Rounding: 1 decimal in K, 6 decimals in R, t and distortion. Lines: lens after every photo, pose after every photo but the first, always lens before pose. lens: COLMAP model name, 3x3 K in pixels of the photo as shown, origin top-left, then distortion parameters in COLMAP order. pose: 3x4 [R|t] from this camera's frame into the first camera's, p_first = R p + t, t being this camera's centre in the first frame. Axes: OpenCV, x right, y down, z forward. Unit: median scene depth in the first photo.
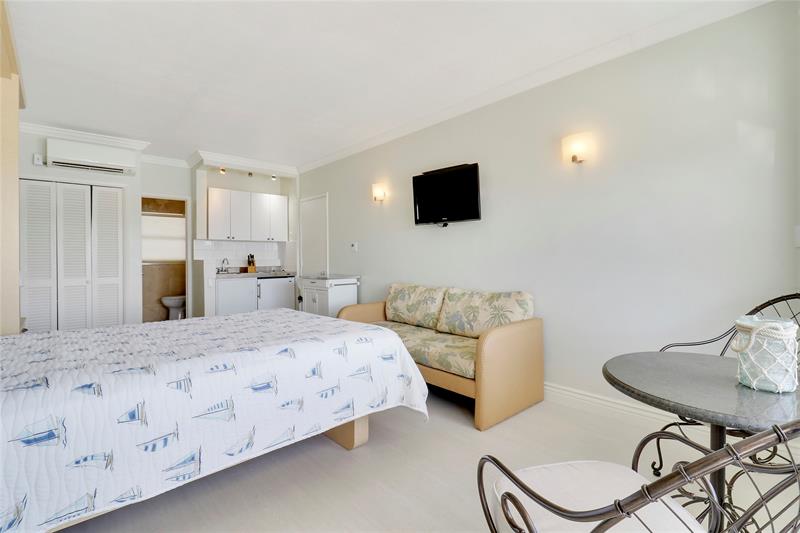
lens RADIAL K [[381.1, 0, 397.8], [0, 381.1, 256.2], [0, 0, 1]] dist [-0.005561, -0.008911]
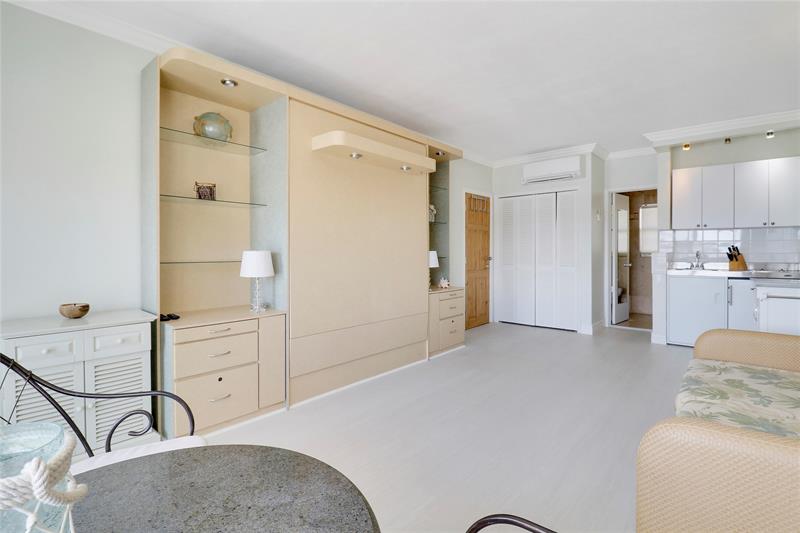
lens RADIAL K [[381.1, 0, 397.8], [0, 381.1, 256.2], [0, 0, 1]] dist [-0.005561, -0.008911]
pose [[0.139250, 0.010347, -0.990203, 0.267528], [0.008473, 0.999896, 0.011640, 0.000796], [0.990221, -0.010011, 0.139148, 0.245534]]
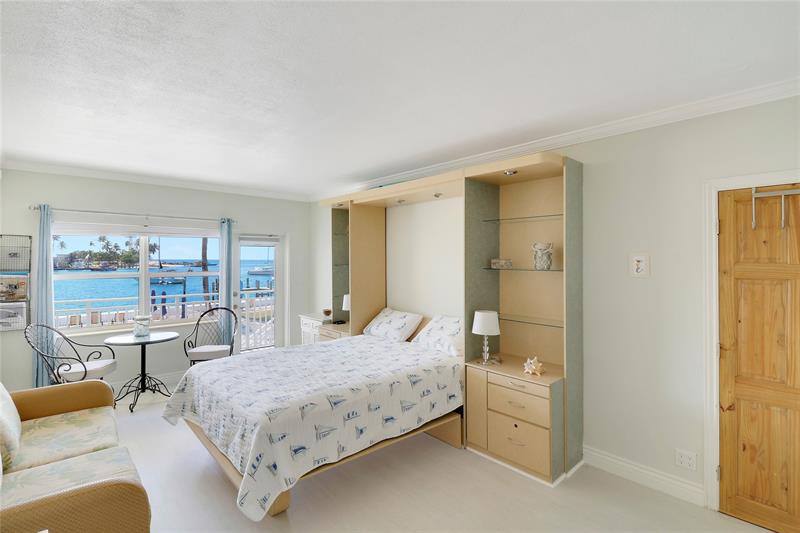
lens RADIAL K [[381.1, 0, 397.8], [0, 381.1, 256.2], [0, 0, 1]] dist [-0.005561, -0.008911]
pose [[-0.999800, 0.004405, -0.019530, -0.278669], [0.004618, 0.999930, -0.010879, -0.069962], [0.019480, -0.010967, -0.999750, 0.914091]]
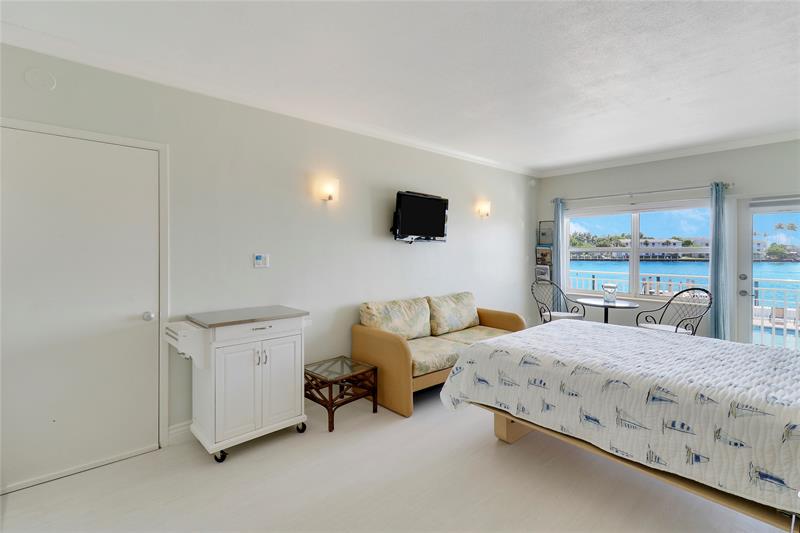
lens RADIAL K [[380.4, 0, 404.8], [0, 380.4, 257.6], [0, 0, 1]] dist [0.018144, -0.000783]
pose [[-0.015437, -0.014430, 0.999777, -0.611158], [-0.007908, 0.999866, 0.014309, -0.033066], [-0.999850, -0.007686, -0.015549, 0.643857]]
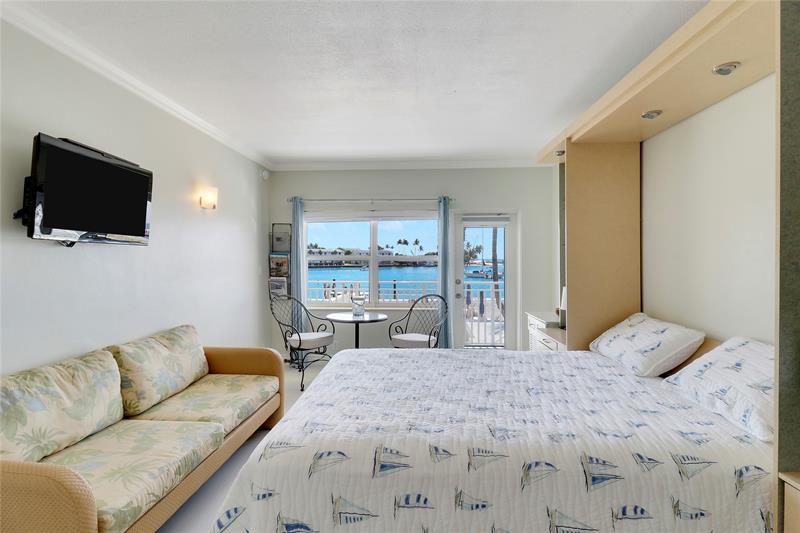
lens RADIAL K [[371.6, 0, 401.7], [0, 371.6, 262.2], [0, 0, 1]] dist [-0.000825, -0.010805]
pose [[-0.717574, -0.001061, 0.696482, -0.371801], [0.000257, 0.999998, 0.001789, -0.034908], [-0.696483, 0.001463, -0.717572, 0.653803]]
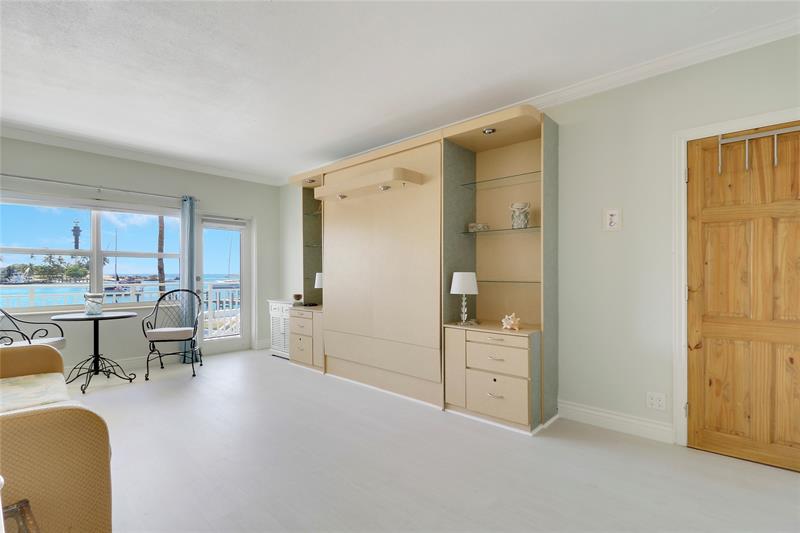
lens RADIAL K [[377.3, 0, 400.6], [0, 377.3, 277.4], [0, 0, 1]] dist [0.000541, -0.016324]
pose [[-0.993151, 0.005455, -0.116710, -0.263030], [0.004779, 0.999970, 0.006073, 0.002374], [0.116740, 0.005474, -0.993147, 0.896647]]
